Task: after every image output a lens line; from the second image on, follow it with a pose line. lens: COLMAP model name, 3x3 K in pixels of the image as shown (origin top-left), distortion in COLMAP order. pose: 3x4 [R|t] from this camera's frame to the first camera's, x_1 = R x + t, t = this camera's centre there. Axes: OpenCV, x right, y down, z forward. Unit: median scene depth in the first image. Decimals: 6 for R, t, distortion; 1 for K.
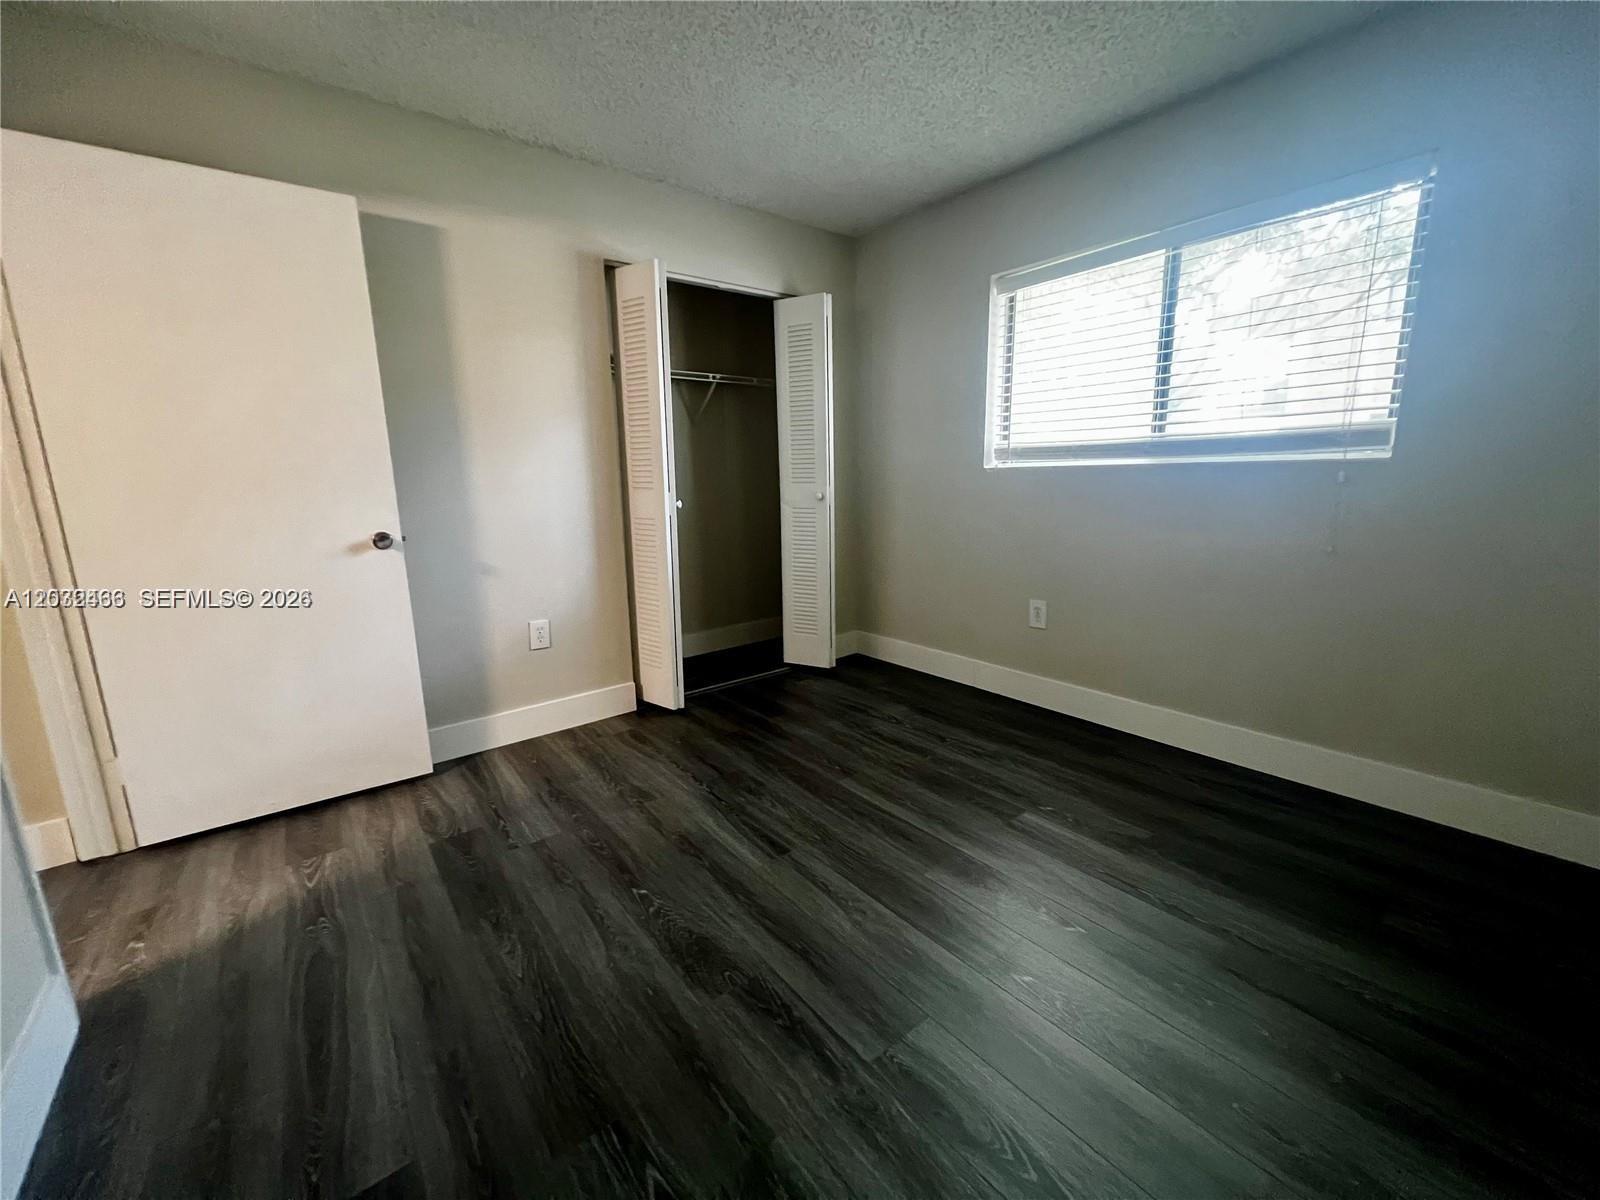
lens RADIAL K [[641.3, 0, 792.9], [0, 641.3, 602.9], [0, 0, 1]] dist [-0.001566, -0.000221]
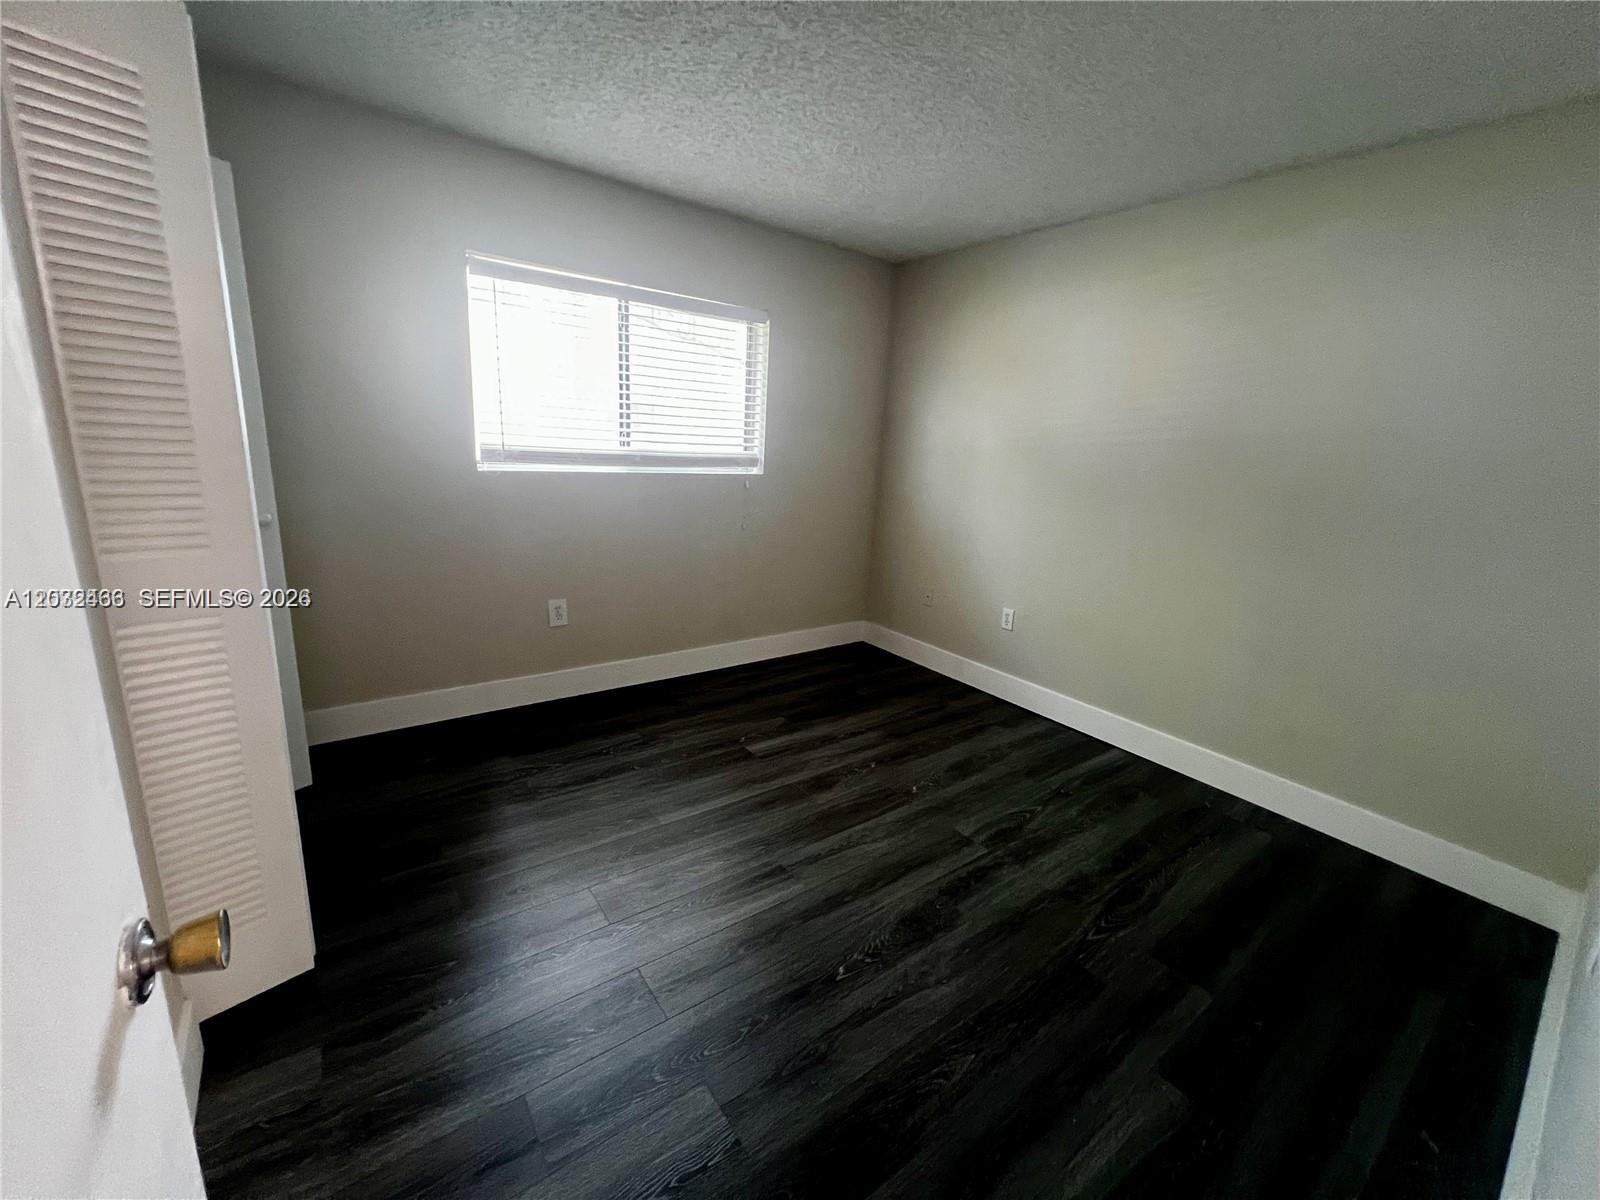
lens RADIAL K [[641.3, 0, 795.9], [0, 641.3, 594.0], [0, 0, 1]] dist [-0.001566, -0.000221]
pose [[0.025380, -0.217749, 0.975675, -0.922398], [0.139175, 0.967254, 0.212250, -0.268145], [-0.989943, 0.130403, 0.054854, 0.831149]]
